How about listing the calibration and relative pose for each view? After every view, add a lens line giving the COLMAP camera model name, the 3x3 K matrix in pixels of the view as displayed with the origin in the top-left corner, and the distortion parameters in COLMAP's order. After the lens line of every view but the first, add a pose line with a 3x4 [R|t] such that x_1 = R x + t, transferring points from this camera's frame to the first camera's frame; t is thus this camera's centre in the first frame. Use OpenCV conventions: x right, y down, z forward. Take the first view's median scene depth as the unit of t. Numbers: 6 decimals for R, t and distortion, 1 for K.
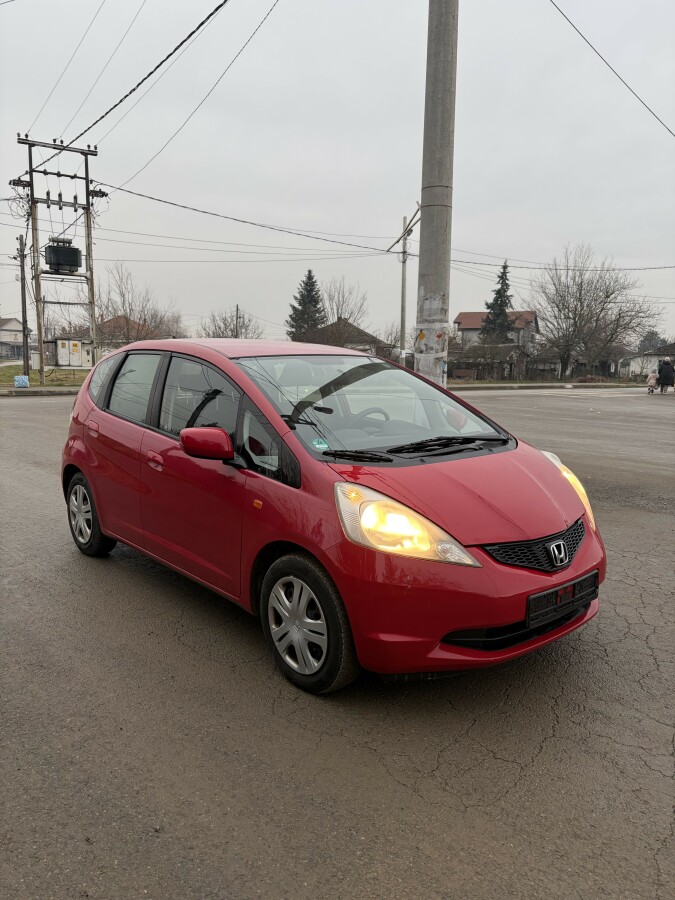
lens RADIAL K [[690.3, 0, 337.5], [0, 690.3, 450.0], [0, 0, 1]] dist [0.019712, -0.005740]
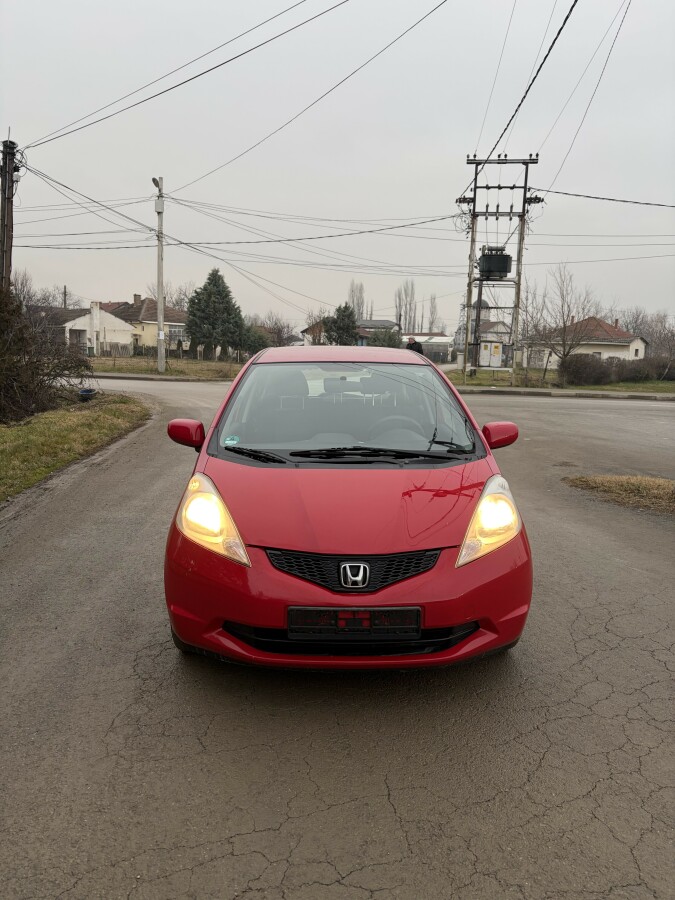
lens RADIAL K [[690.3, 0, 337.5], [0, 690.3, 450.0], [0, 0, 1]] dist [0.019712, -0.005740]
pose [[0.770827, 0.100500, -0.629067, 0.116457], [-0.101302, 0.994250, 0.034711, -0.007012], [0.628939, 0.036969, 0.776575, 0.031831]]
